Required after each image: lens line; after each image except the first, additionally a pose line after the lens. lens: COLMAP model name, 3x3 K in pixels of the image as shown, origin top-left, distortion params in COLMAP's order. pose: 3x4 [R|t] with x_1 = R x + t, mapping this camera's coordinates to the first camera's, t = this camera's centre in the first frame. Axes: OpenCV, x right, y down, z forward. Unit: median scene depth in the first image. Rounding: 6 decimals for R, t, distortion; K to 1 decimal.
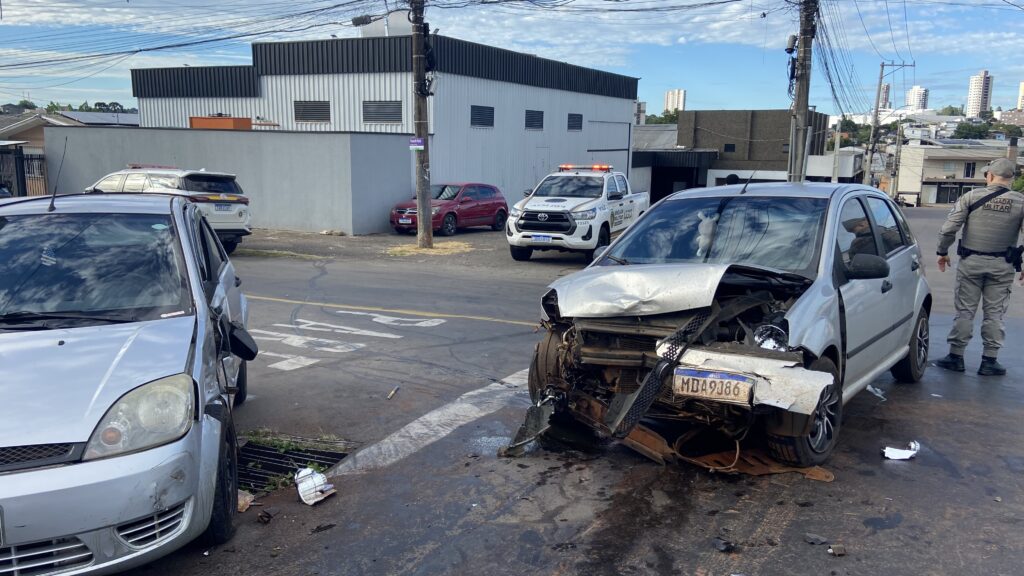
lens RADIAL K [[772.4, 0, 512.9], [0, 772.4, 281.2], [0, 0, 1]] dist [0.125349, -0.139199]
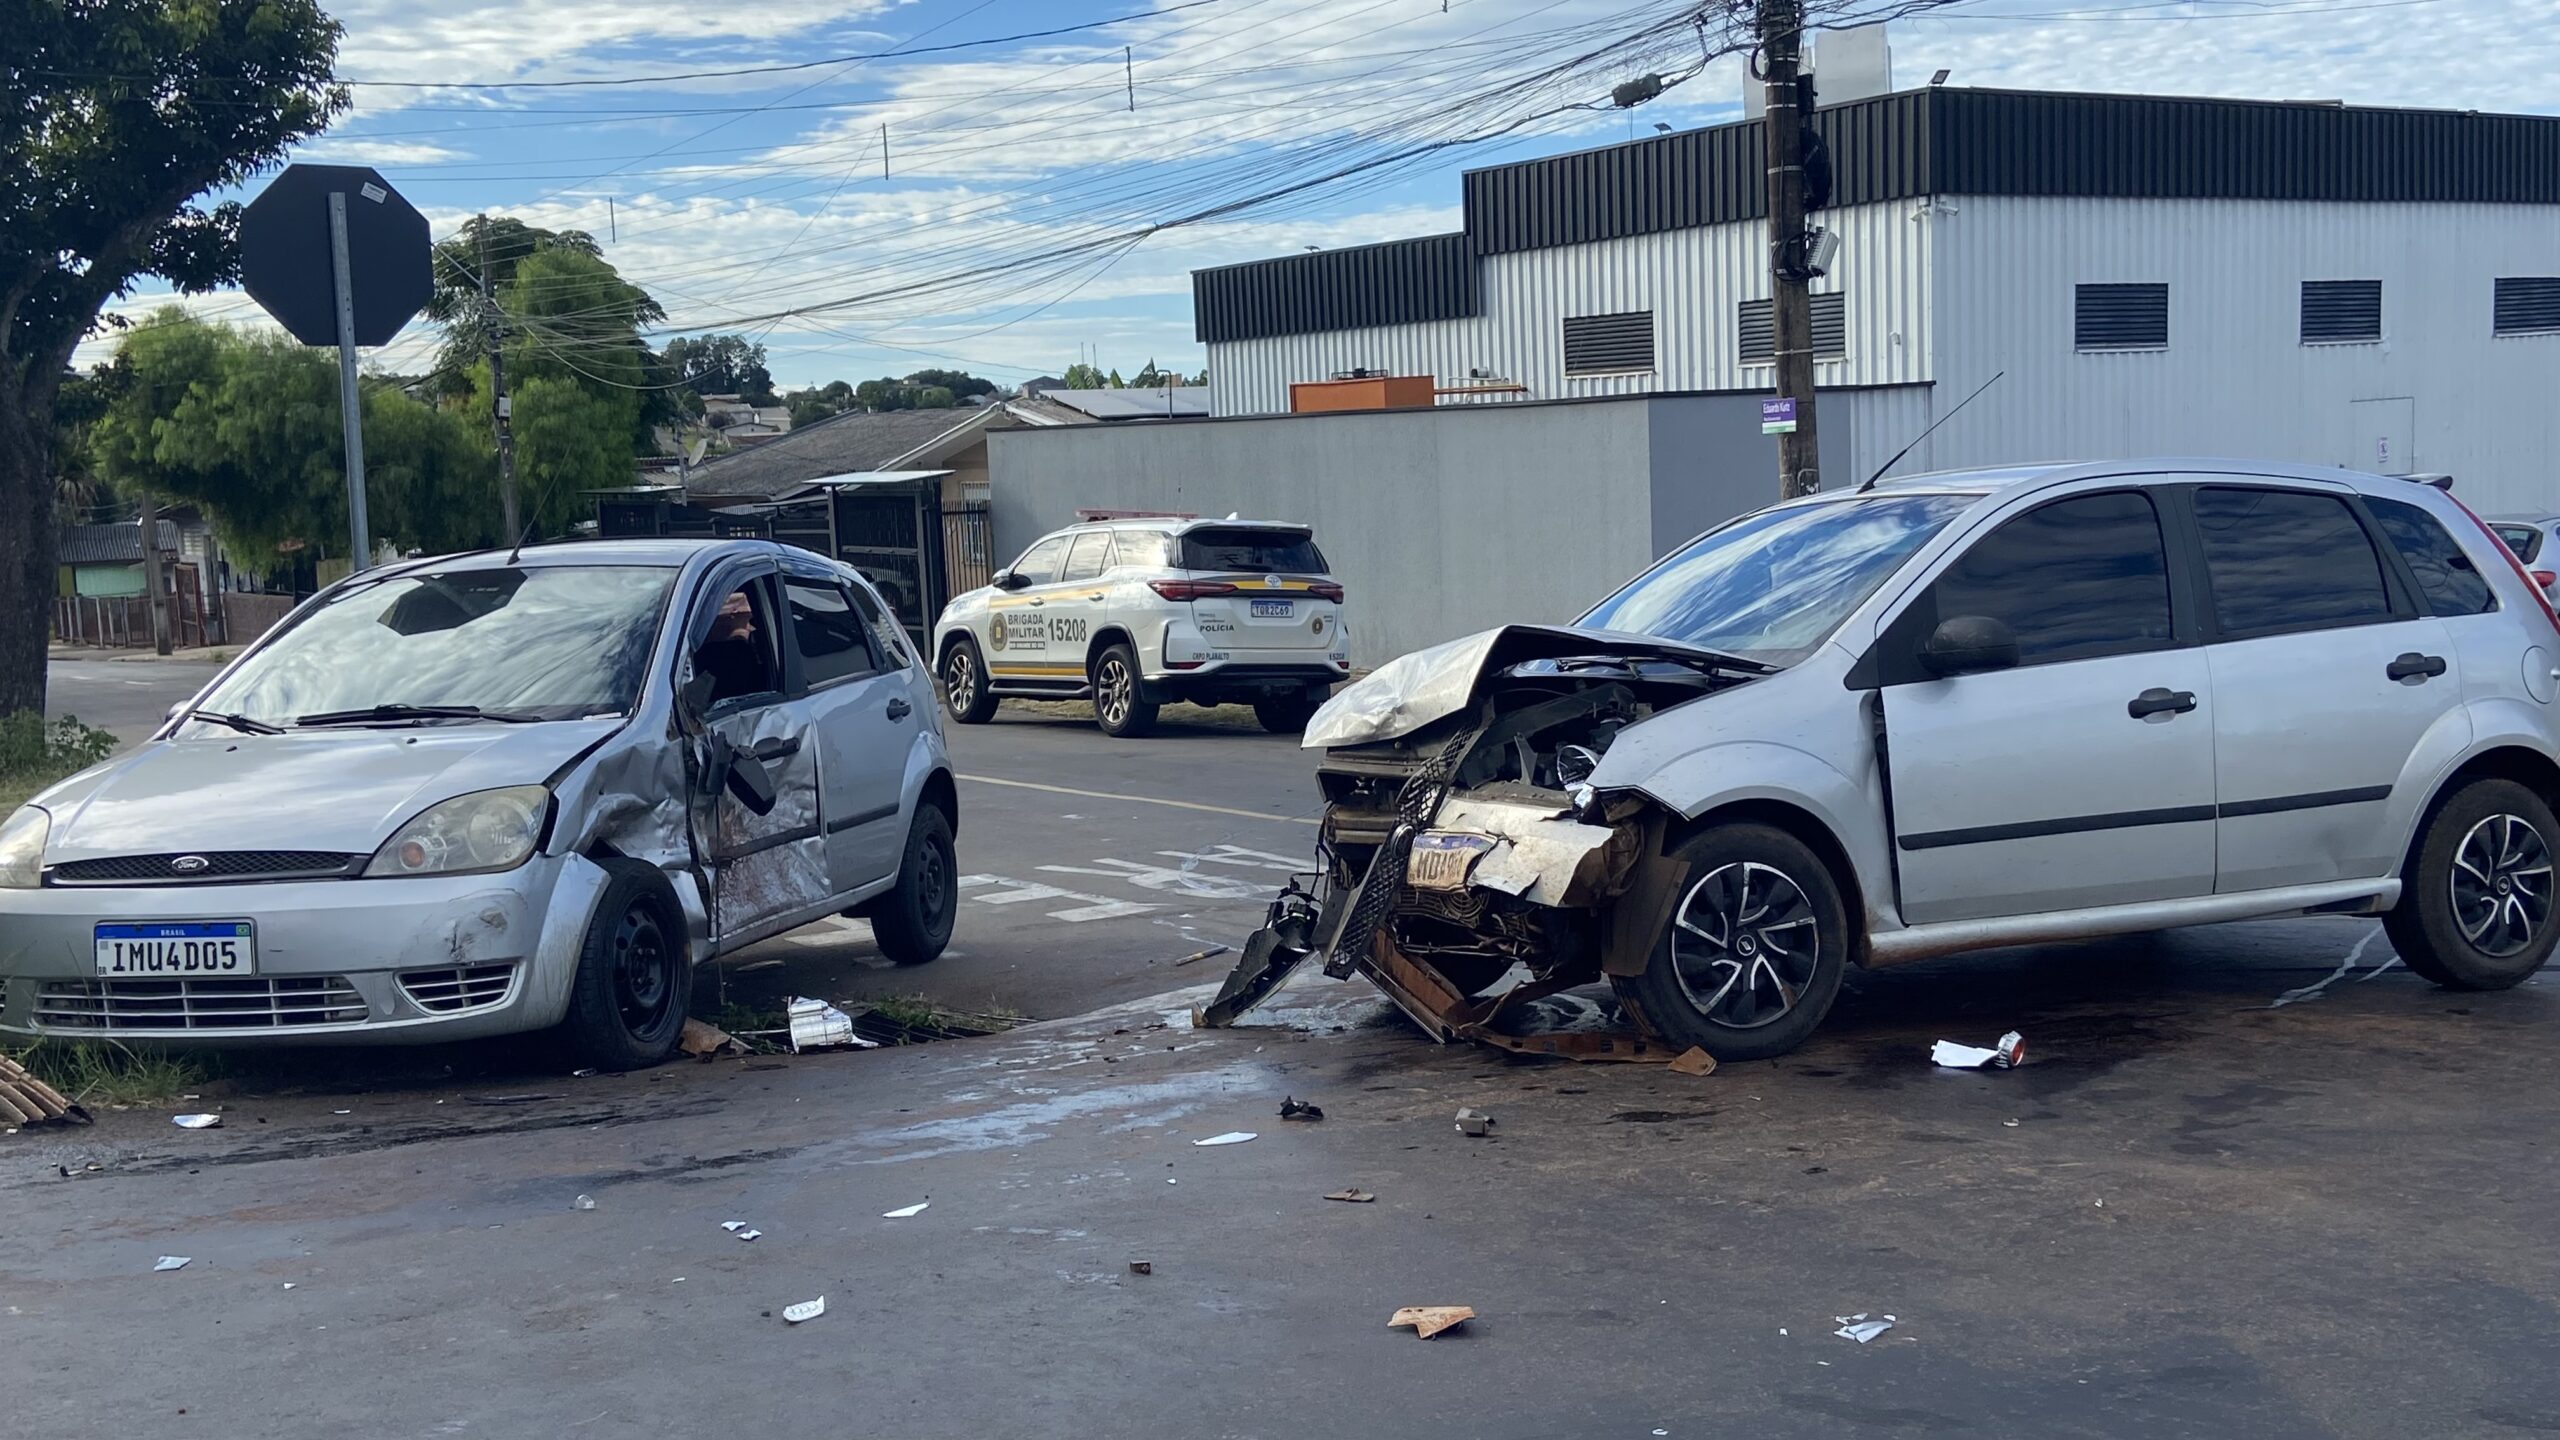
lens RADIAL K [[2523.2, 0, 1291.2], [0, 2523.2, 714.2], [0, 0, 1]] dist [0.116594, -0.005336]
pose [[0.894483, -0.003664, -0.447087, 0.207062], [-0.024647, 0.998042, -0.057489, 0.031052], [0.446423, 0.062443, 0.892641, -0.118979]]
